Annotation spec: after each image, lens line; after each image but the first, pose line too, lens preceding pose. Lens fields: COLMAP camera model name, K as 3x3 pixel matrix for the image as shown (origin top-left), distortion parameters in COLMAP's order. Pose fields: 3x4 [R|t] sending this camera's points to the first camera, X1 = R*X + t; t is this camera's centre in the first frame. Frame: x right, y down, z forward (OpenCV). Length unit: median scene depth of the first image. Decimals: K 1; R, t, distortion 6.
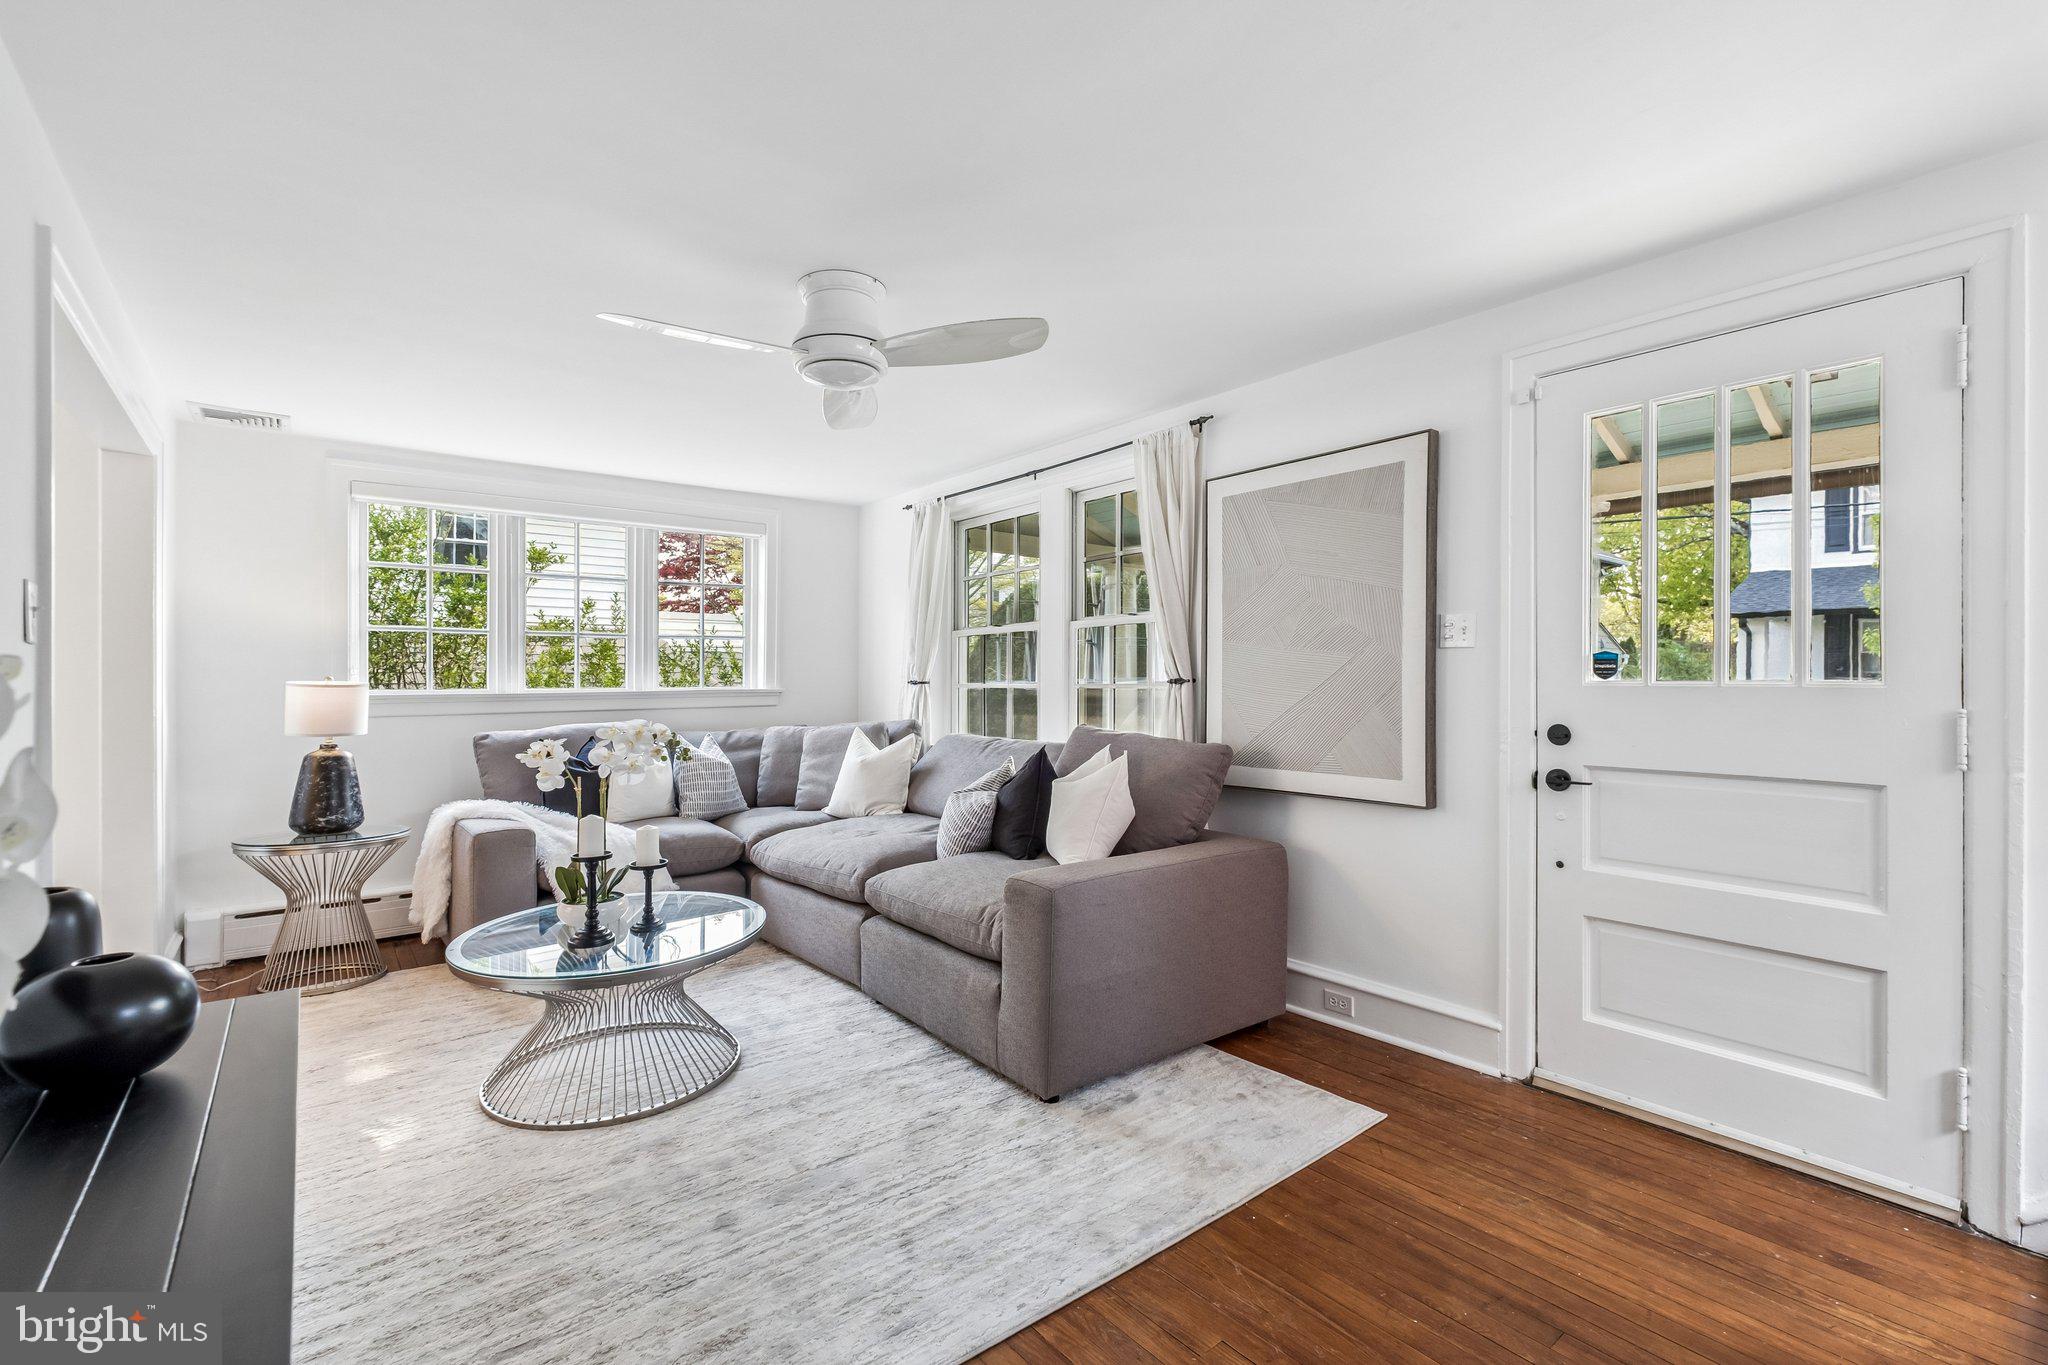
lens RADIAL K [[903.5, 0, 1030.6], [0, 903.5, 660.0], [0, 0, 1]] dist [-0.003364, 0.000708]
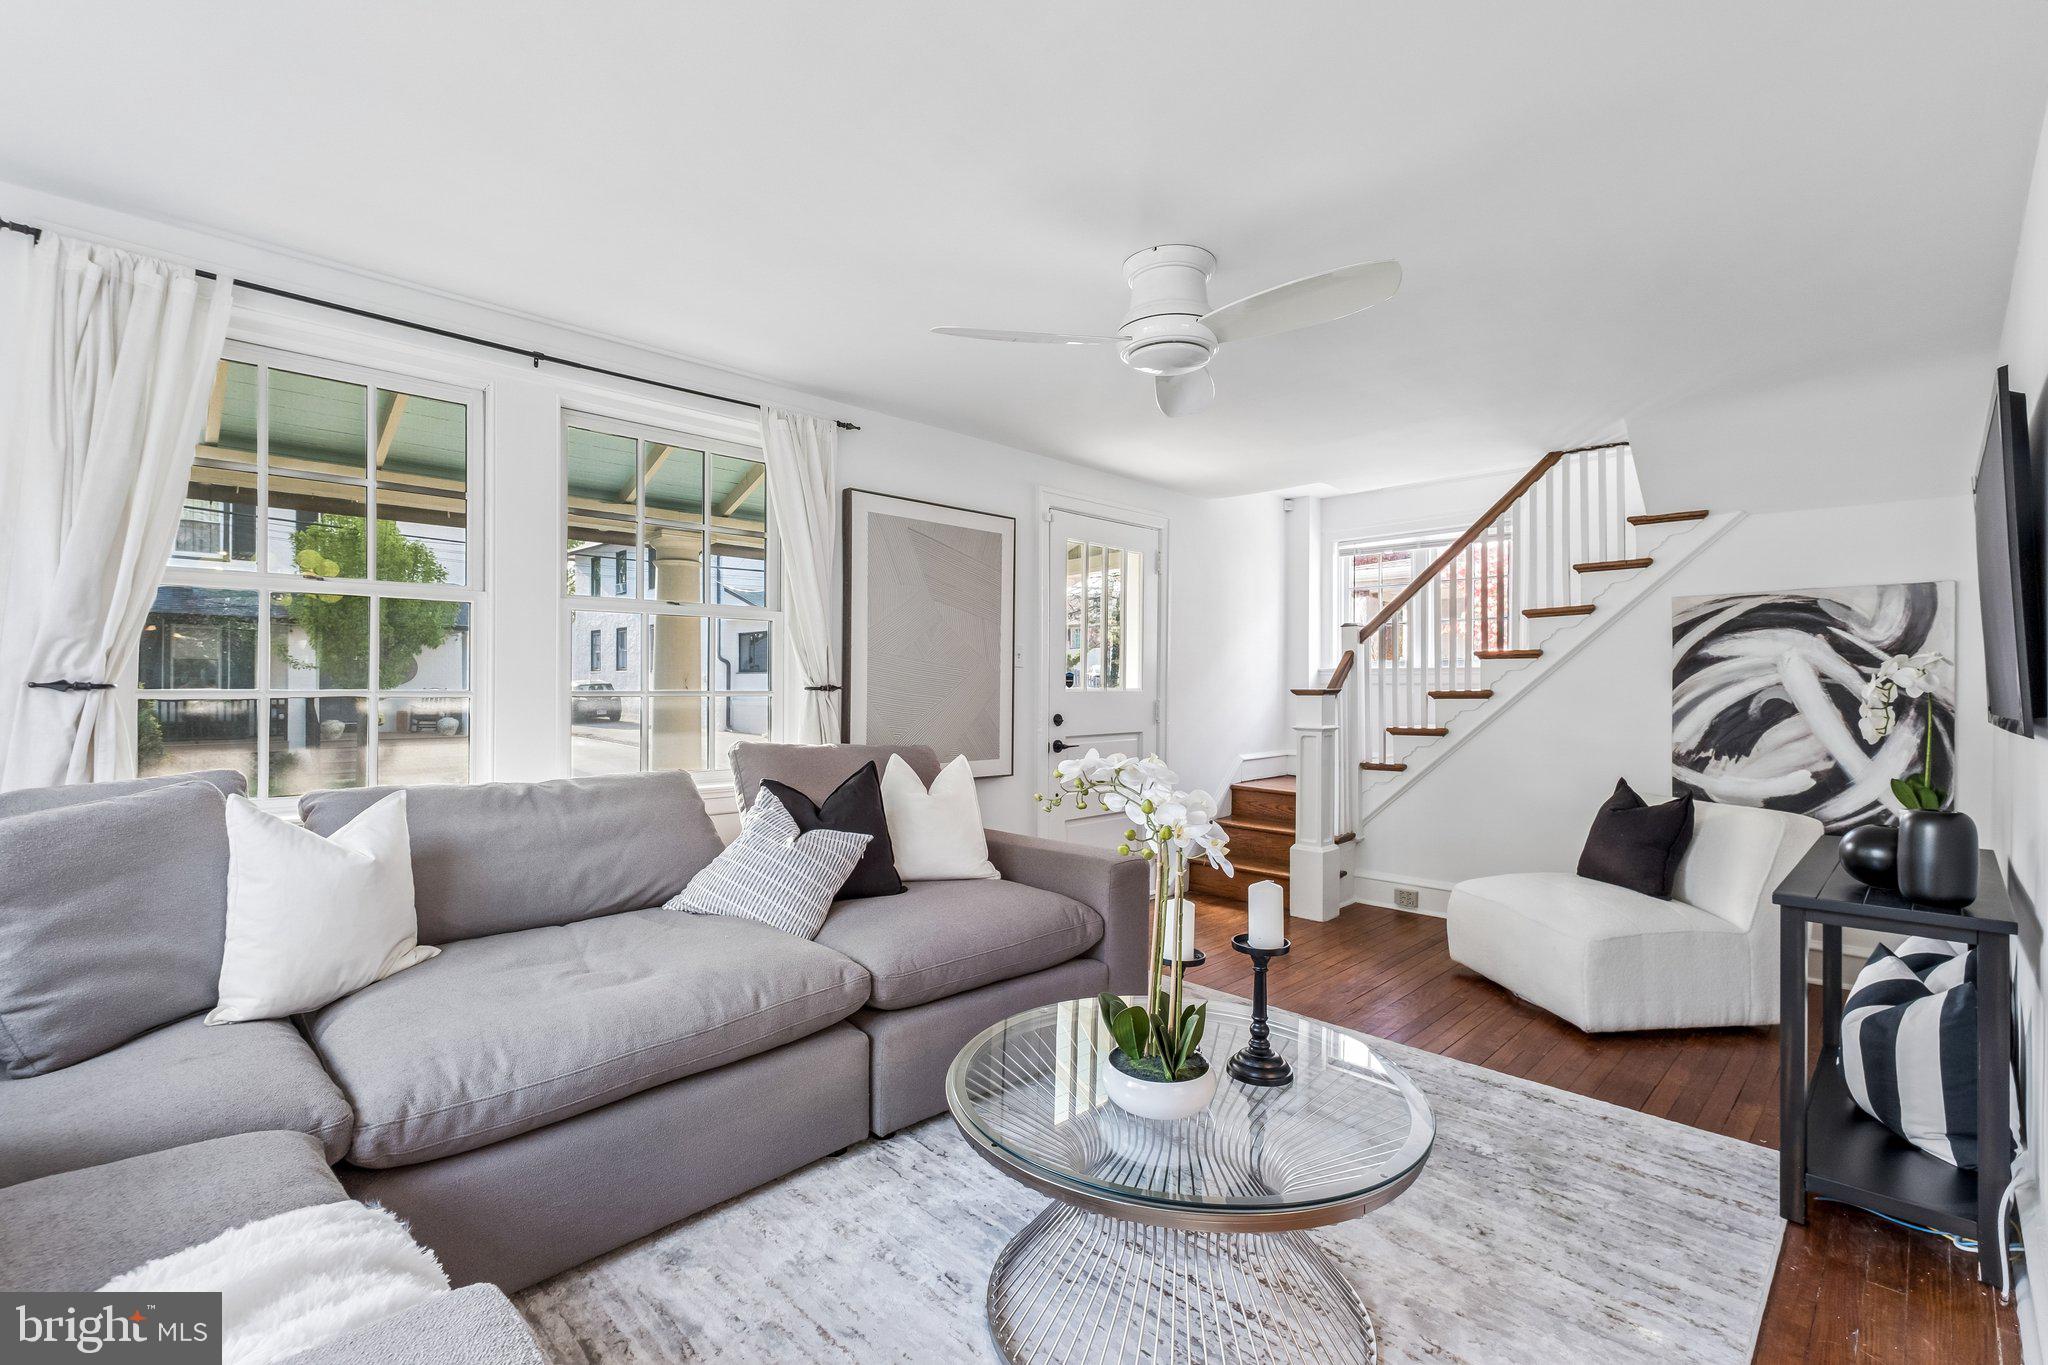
lens RADIAL K [[903.5, 0, 1023.8], [0, 903.5, 685.5], [0, 0, 1]] dist [-0.003364, 0.000708]
pose [[-0.098004, 0.005176, 0.995173, -0.818291], [-0.026513, 0.999618, -0.007810, 0.023152], [-0.994833, -0.027151, -0.097830, 0.893768]]
